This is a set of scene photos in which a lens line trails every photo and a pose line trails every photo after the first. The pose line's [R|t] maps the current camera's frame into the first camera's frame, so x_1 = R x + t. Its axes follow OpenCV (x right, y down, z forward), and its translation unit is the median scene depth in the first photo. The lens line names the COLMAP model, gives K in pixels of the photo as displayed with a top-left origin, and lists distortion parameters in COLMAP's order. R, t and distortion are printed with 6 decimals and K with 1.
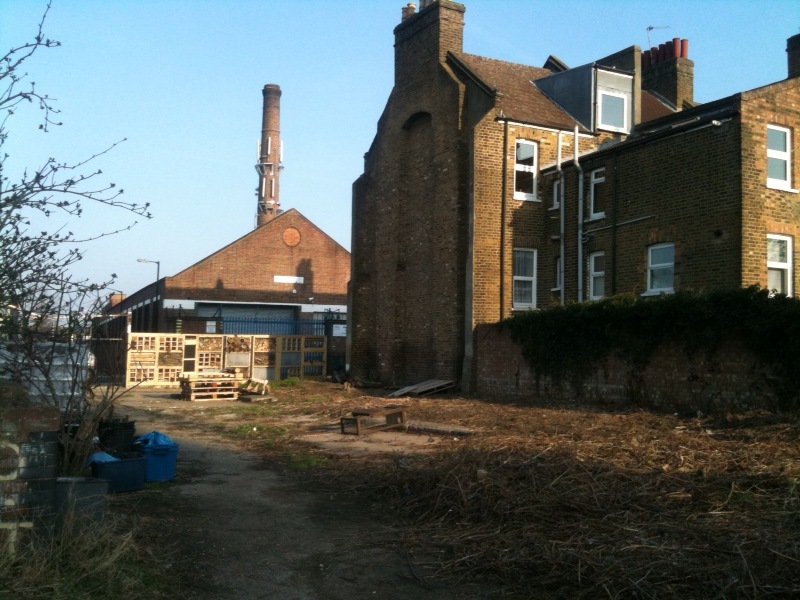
lens RADIAL K [[851.4, 0, 400.0], [0, 851.4, 300.0], [0, 0, 1]] dist [0.096160, -0.277928]
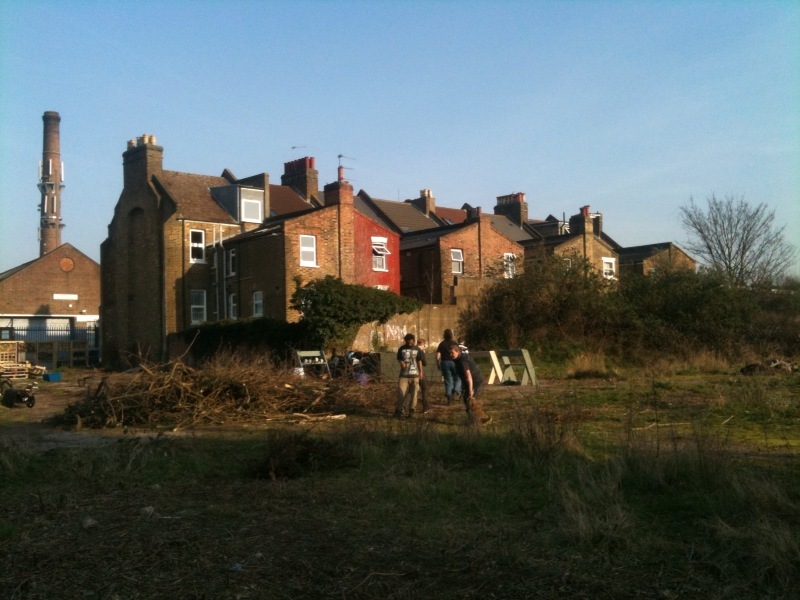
lens RADIAL K [[829.4, 0, 399.9], [0, 829.4, 337.1], [0, 0, 1]] dist [0.111582, -0.276264]
pose [[0.972728, -0.020940, 0.231003, 0.133503], [0.009773, 0.998732, 0.049377, -0.038574], [-0.231744, -0.045773, 0.971699, -0.712173]]
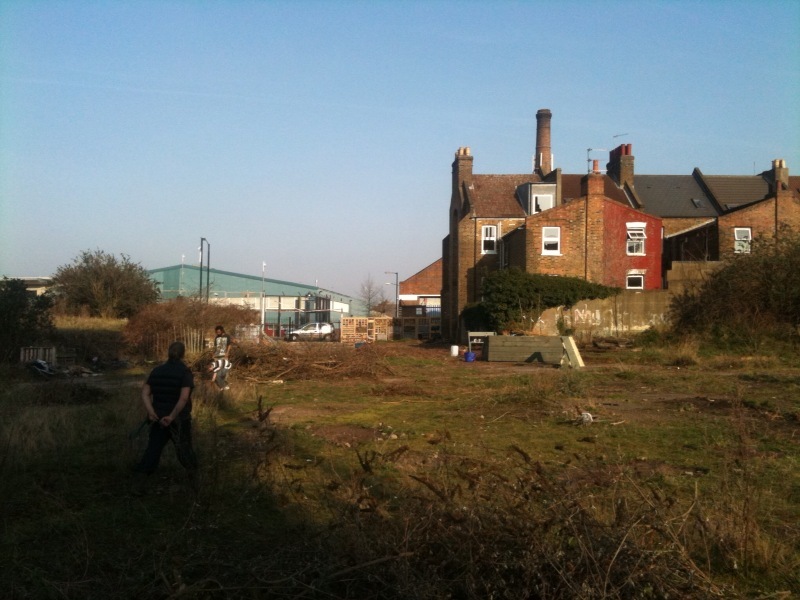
lens RADIAL K [[829.4, 0, 399.9], [0, 829.4, 337.1], [0, 0, 1]] dist [0.111582, -0.276264]
pose [[0.906954, 0.002280, -0.421223, 0.713905], [0.029527, 0.997181, 0.068973, -0.052817], [0.420193, -0.074993, 0.904331, -0.850249]]
